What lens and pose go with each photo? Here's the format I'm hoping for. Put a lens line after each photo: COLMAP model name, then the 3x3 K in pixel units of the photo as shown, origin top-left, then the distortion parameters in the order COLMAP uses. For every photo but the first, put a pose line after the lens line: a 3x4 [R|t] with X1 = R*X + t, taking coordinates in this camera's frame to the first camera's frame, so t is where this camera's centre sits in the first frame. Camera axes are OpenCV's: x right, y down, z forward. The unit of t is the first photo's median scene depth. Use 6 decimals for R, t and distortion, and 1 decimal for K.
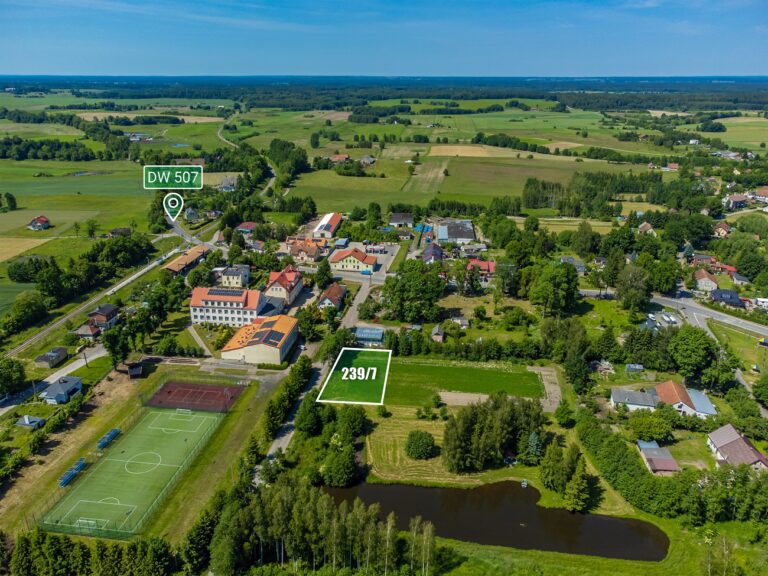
lens RADIAL K [[574.4, 0, 384.0], [0, 574.4, 288.0], [0, 0, 1]] dist [0.007227, 0.012534]
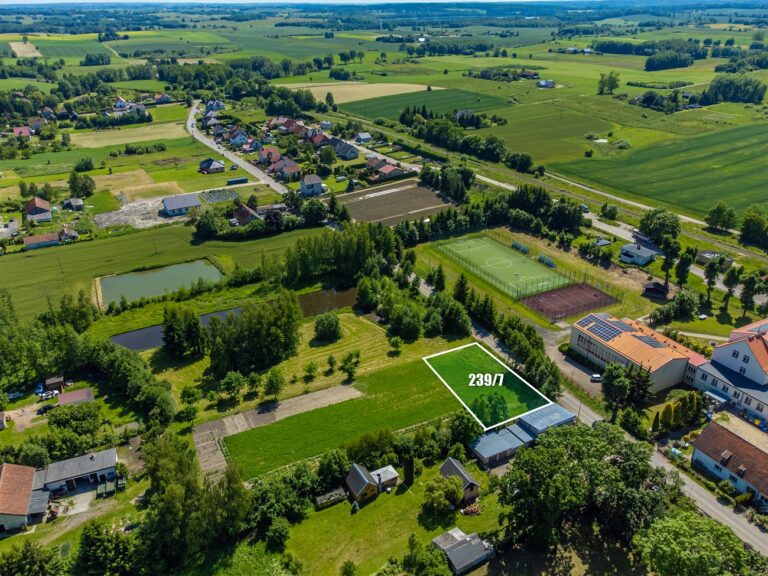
lens RADIAL K [[594.9, 0, 384.0], [0, 594.9, 288.0], [0, 0, 1]] dist [0.007936, 0.009678]
pose [[-0.817592, 0.251722, -0.517860, 0.278665], [-0.196916, 0.722914, 0.662284, -0.271303], [0.541079, 0.643453, -0.541481, 0.867460]]
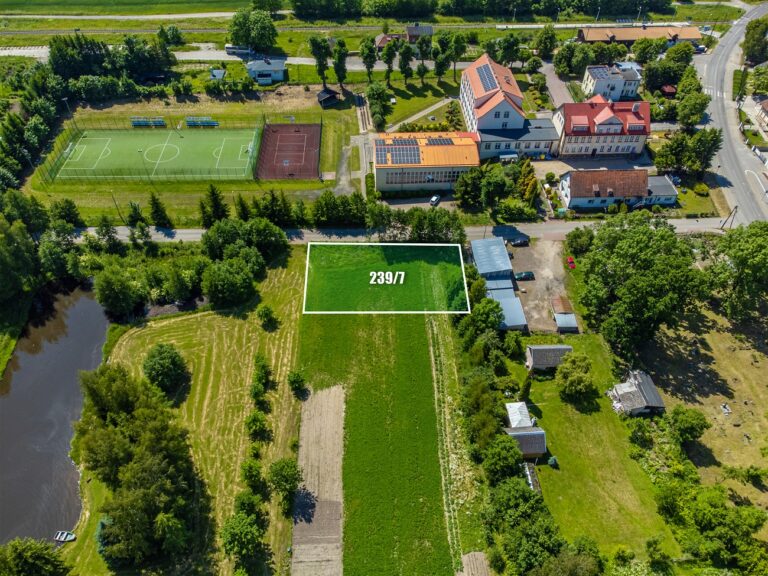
lens RADIAL K [[574.4, 0, 384.0], [0, 574.4, 288.0], [0, 0, 1]] dist [0.007227, 0.012534]
pose [[0.181902, 0.694723, -0.695896, 0.269717], [-0.356789, 0.706105, 0.611652, -0.147661], [0.916304, 0.137028, 0.376312, 0.534719]]
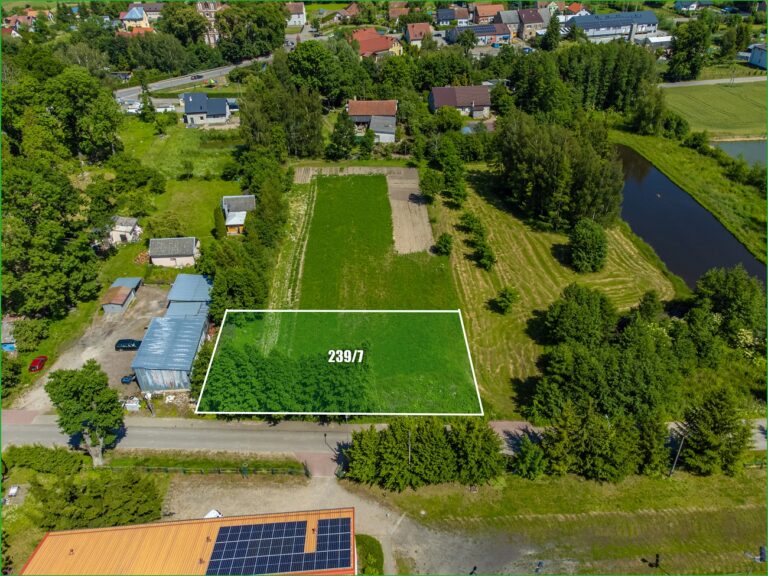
lens RADIAL K [[574.4, 0, 384.0], [0, 574.4, 288.0], [0, 0, 1]] dist [0.007227, 0.012534]
pose [[-0.189289, -0.543358, 0.817882, -0.229460], [0.365638, 0.734035, 0.572277, -0.067324], [-0.911306, 0.407374, 0.059727, 0.647181]]
